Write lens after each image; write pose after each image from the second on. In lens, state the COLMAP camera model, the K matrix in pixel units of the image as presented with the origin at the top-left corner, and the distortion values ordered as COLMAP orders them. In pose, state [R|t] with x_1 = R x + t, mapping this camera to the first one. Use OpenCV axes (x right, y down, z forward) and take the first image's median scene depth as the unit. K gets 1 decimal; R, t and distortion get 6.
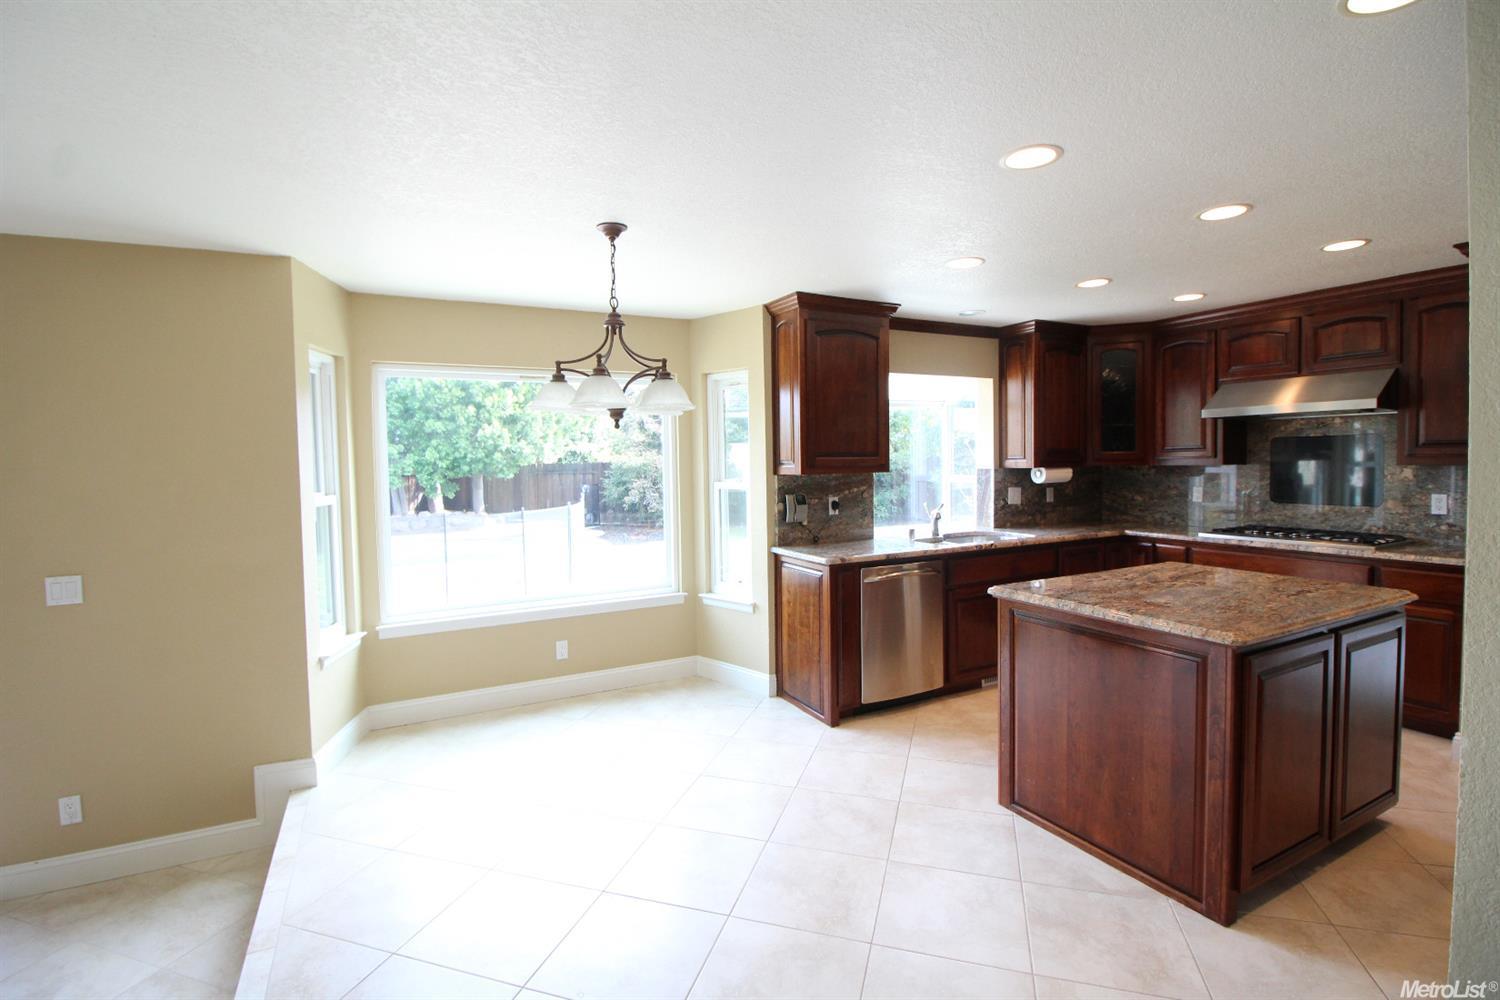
lens RADIAL K [[695.1, 0, 747.1], [0, 695.1, 492.2], [0, 0, 1]] dist [-0.009072, -0.006312]
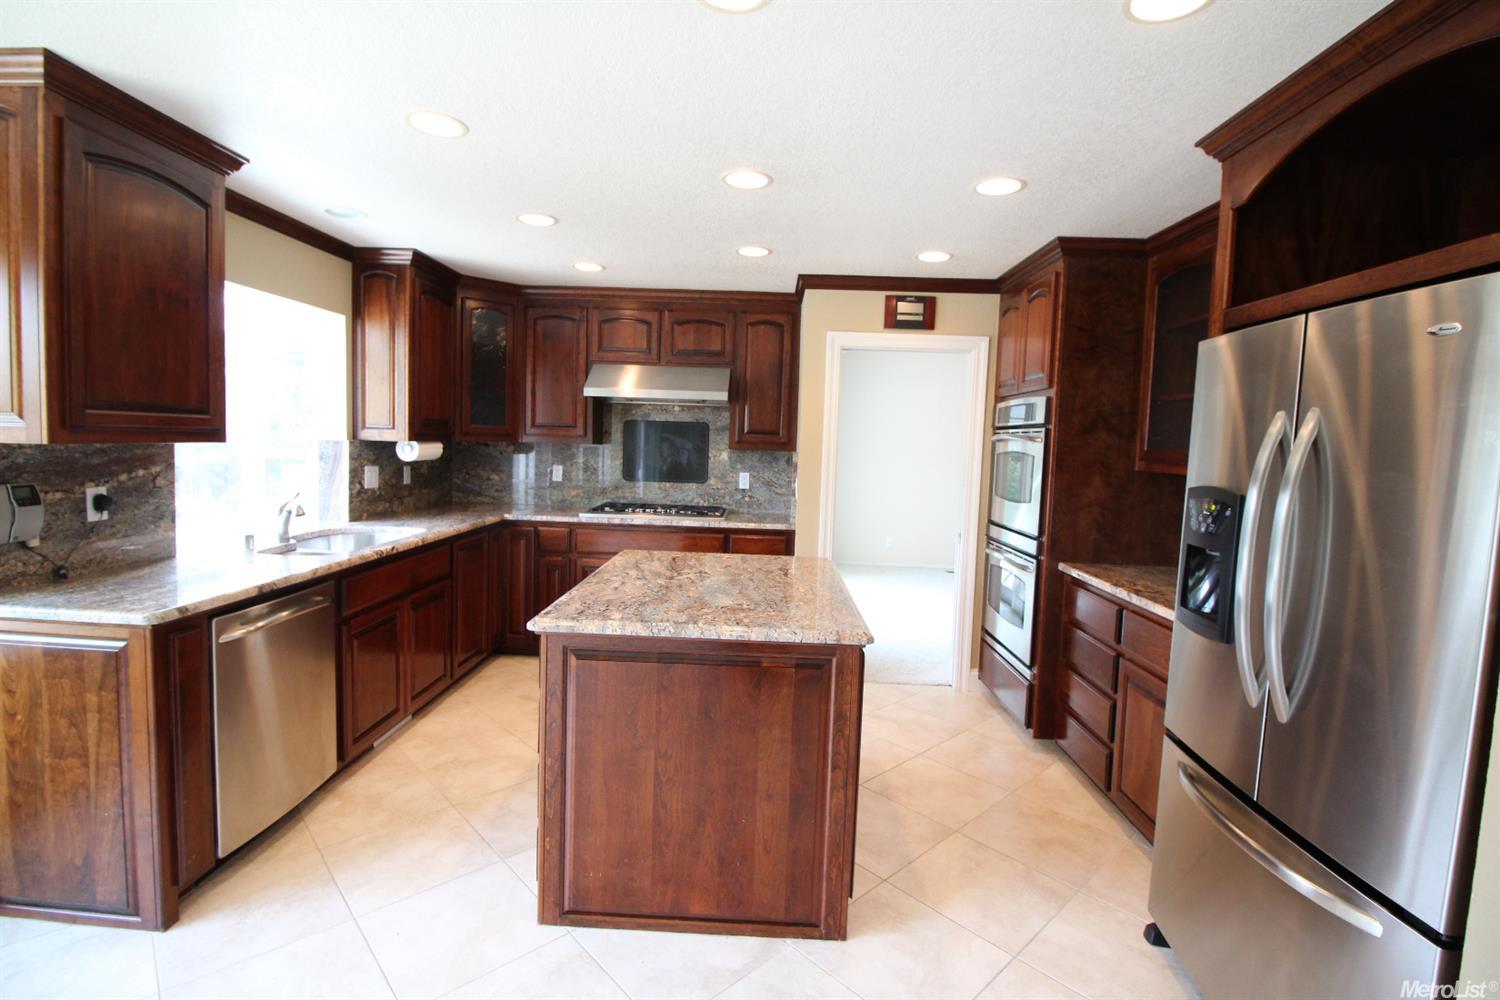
lens RADIAL K [[695.1, 0, 748.9], [0, 695.1, 487.8], [0, 0, 1]] dist [-0.009072, -0.006312]
pose [[0.488926, -0.028509, 0.871859, -0.089850], [0.000037, 0.999467, 0.032660, -0.009879], [-0.872325, -0.015936, 0.488666, 0.330591]]
